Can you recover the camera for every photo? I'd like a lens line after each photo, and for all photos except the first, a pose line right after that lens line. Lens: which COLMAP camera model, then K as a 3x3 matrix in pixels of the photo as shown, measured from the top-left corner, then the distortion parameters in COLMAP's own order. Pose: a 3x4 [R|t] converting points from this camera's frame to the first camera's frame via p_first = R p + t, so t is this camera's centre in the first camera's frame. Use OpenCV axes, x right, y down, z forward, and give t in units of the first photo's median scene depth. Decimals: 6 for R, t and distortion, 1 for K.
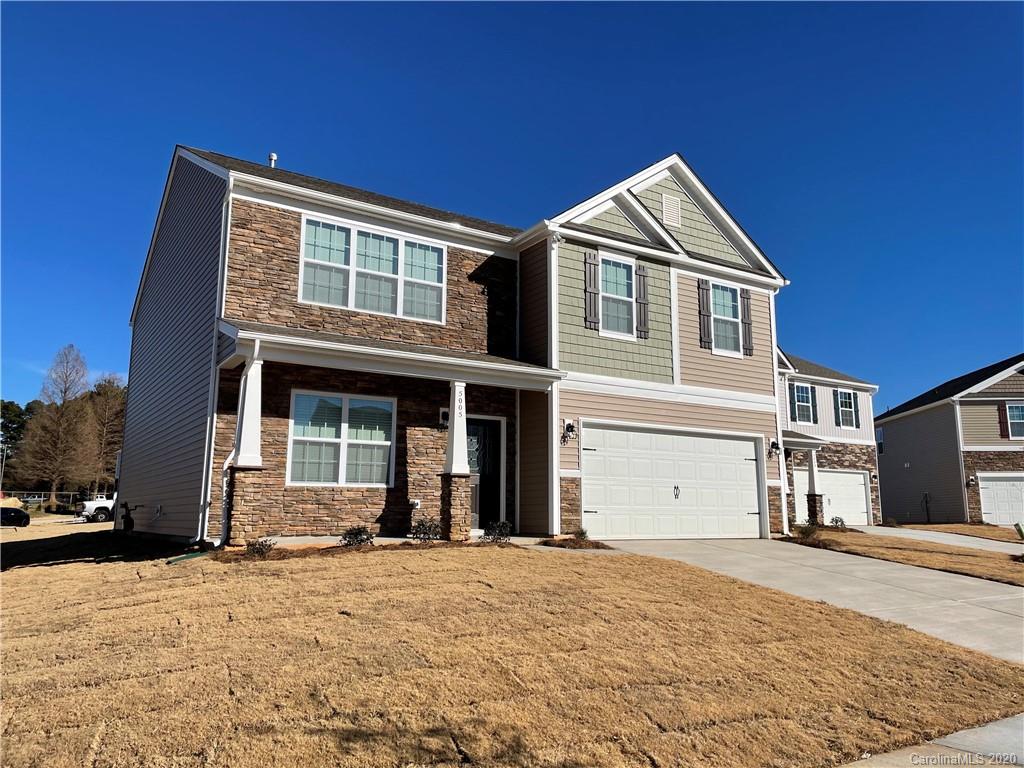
lens RADIAL K [[774.3, 0, 519.3], [0, 774.3, 375.1], [0, 0, 1]] dist [0.084618, -0.104668]
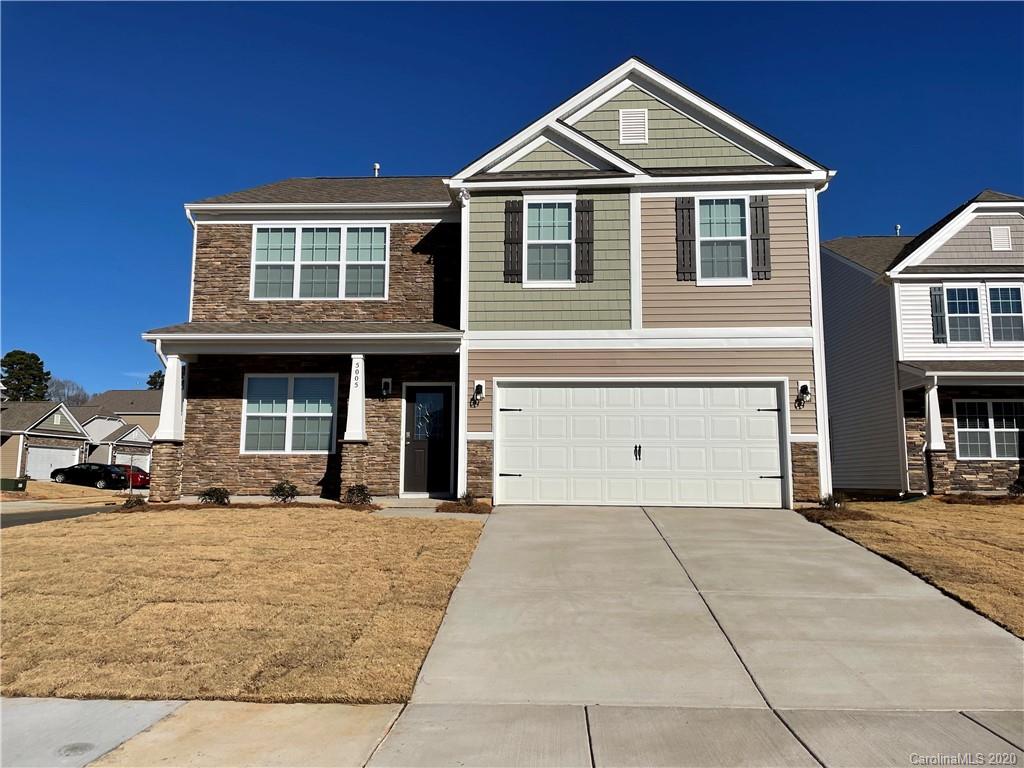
lens RADIAL K [[774.3, 0, 507.1], [0, 774.3, 376.3], [0, 0, 1]] dist [0.084618, -0.104668]
pose [[0.801105, -0.078470, -0.593358, 0.653748], [0.102710, 0.994686, 0.007127, 0.047934], [0.589645, -0.066654, 0.804907, 0.239544]]
